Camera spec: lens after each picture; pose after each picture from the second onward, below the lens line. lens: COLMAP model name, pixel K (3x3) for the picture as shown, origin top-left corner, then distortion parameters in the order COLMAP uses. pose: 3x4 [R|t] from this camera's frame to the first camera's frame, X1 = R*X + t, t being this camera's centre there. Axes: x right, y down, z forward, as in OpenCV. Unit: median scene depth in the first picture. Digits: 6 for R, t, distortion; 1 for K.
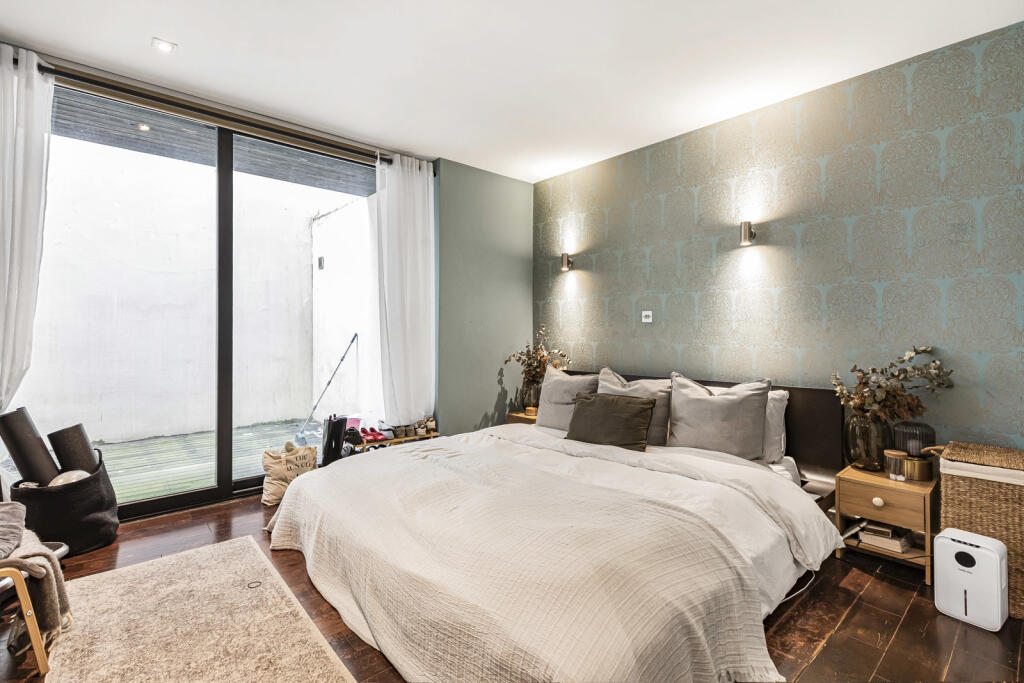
lens RADIAL K [[471.6, 0, 513.4], [0, 471.6, 334.8], [0, 0, 1]] dist [0.023565, -0.000172]
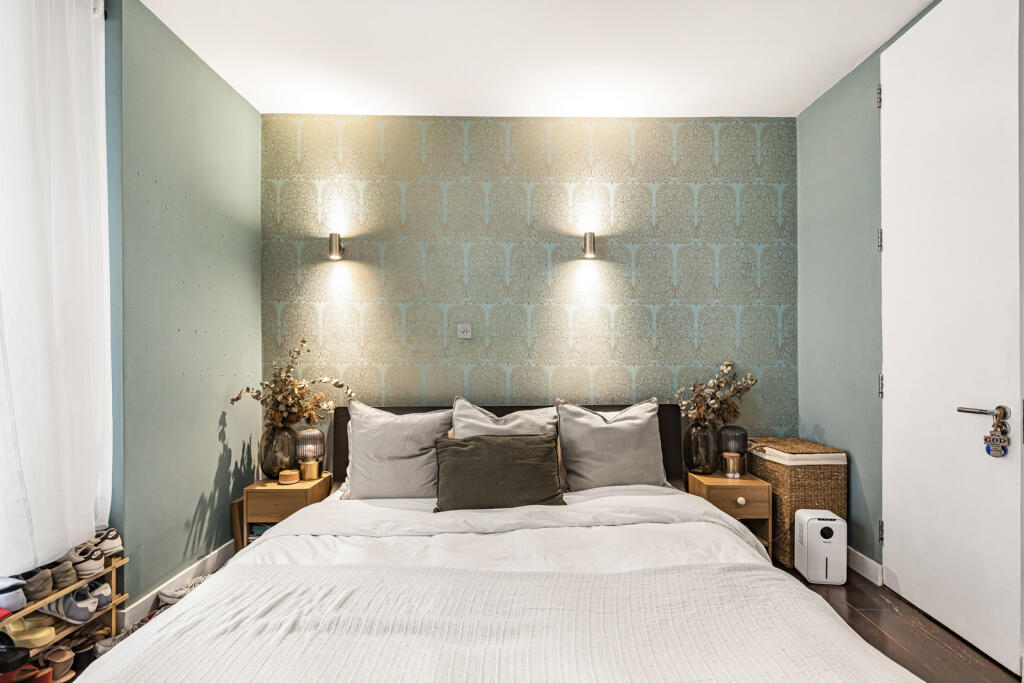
lens RADIAL K [[514.7, 0, 512.3], [0, 514.7, 348.7], [0, 0, 1]] dist [0.026806, -0.001422]
pose [[0.670098, -0.005419, 0.742253, -0.345725], [0.005740, 0.999981, 0.002119, -0.010567], [-0.742250, 0.002841, 0.670117, 0.398690]]
